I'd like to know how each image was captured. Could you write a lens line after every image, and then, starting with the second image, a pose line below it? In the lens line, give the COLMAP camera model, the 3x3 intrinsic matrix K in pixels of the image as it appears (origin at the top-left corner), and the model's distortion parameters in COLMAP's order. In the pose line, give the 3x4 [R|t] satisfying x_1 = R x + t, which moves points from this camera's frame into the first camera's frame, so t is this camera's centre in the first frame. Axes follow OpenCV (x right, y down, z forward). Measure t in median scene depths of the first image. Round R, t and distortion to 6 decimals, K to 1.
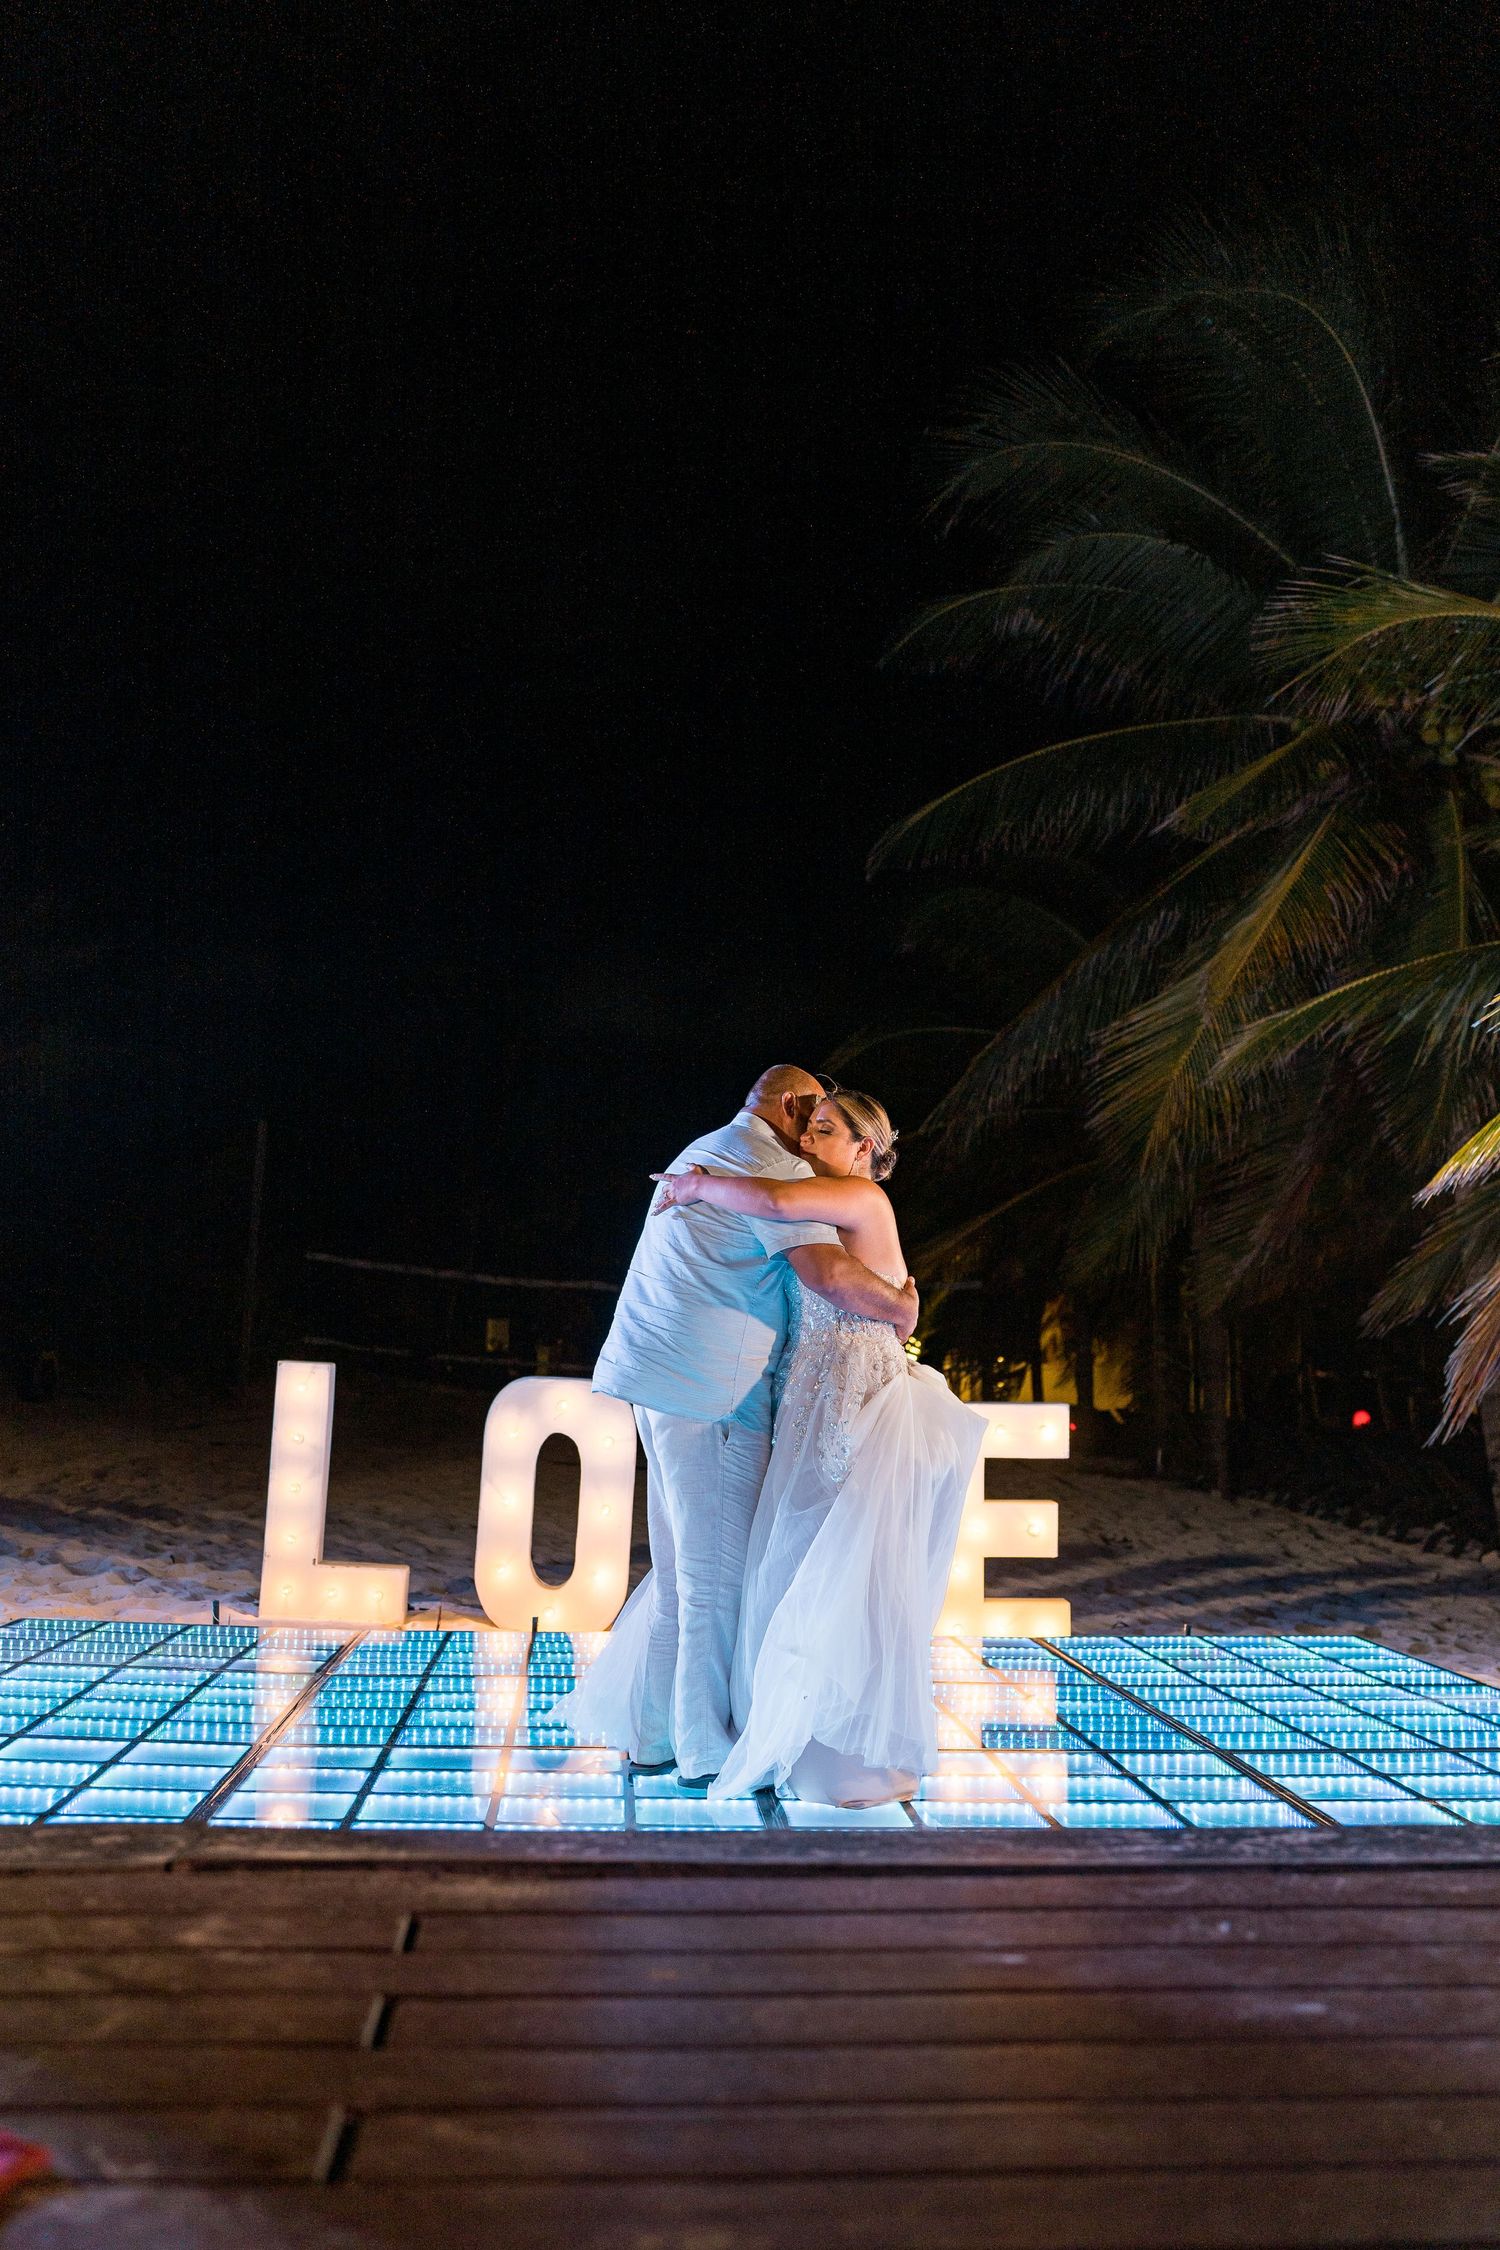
lens RADIAL K [[2272.6, 0, 751.0], [0, 2272.6, 1117.3], [0, 0, 1]] dist [-0.008097, 0.000000]
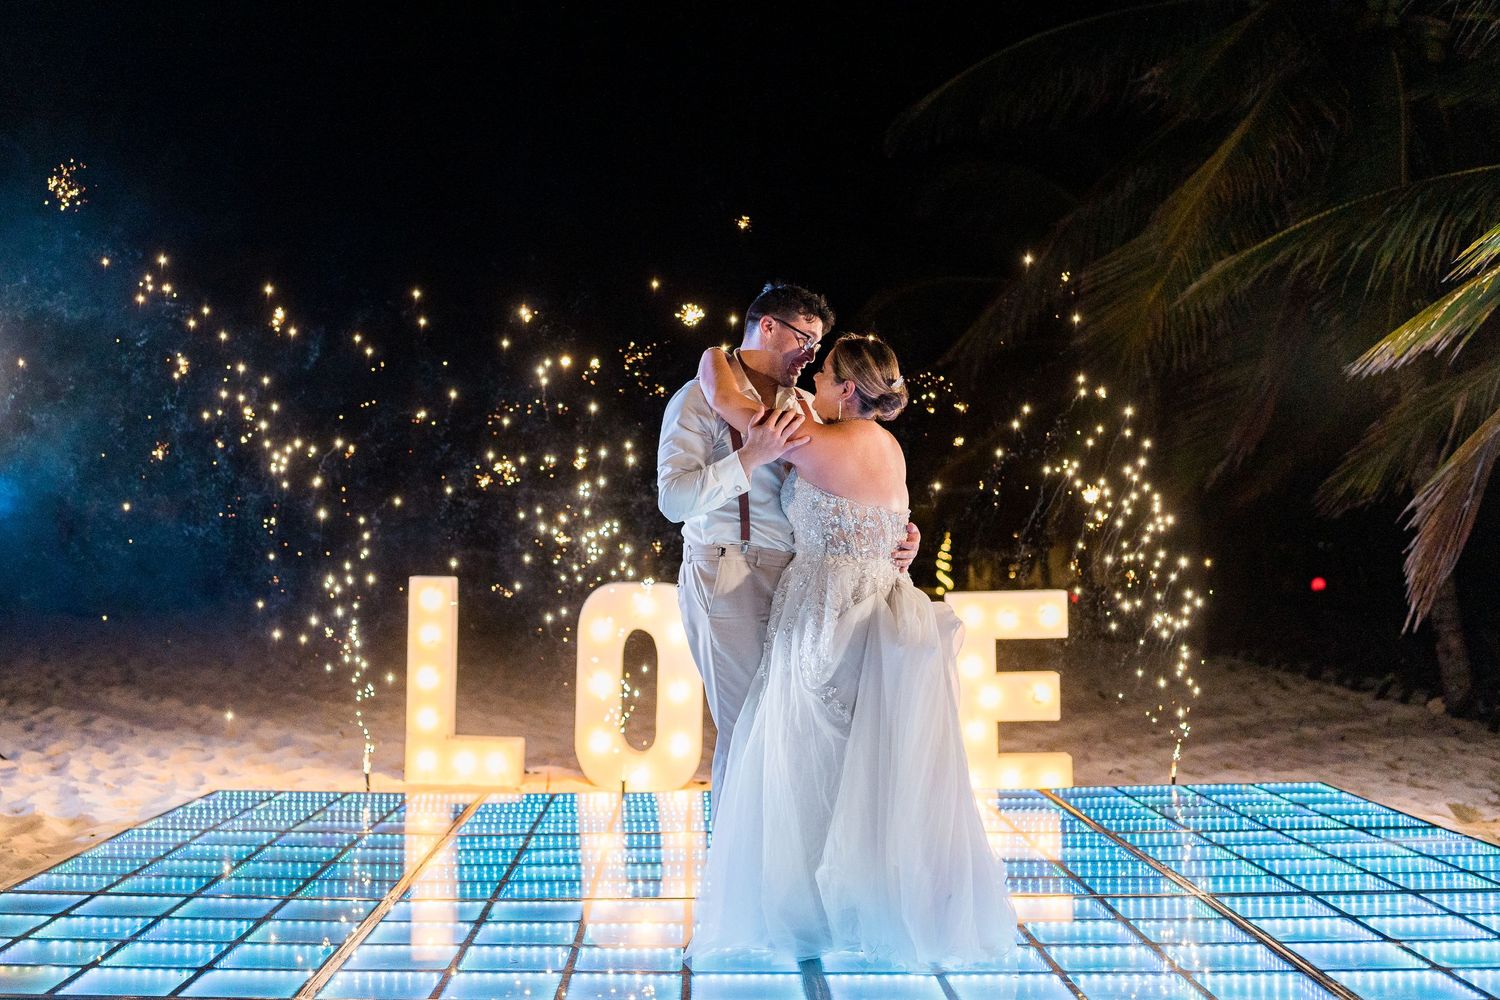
lens RADIAL K [[1515.1, 0, 710.2], [0, 1515.1, 509.3], [0, 0, 1]] dist [-0.008097, 0.000000]
pose [[0.993297, -0.036586, -0.109651, 0.045758], [0.047254, 0.994228, 0.096323, -0.000700], [0.105494, -0.100859, 0.989292, 0.216071]]
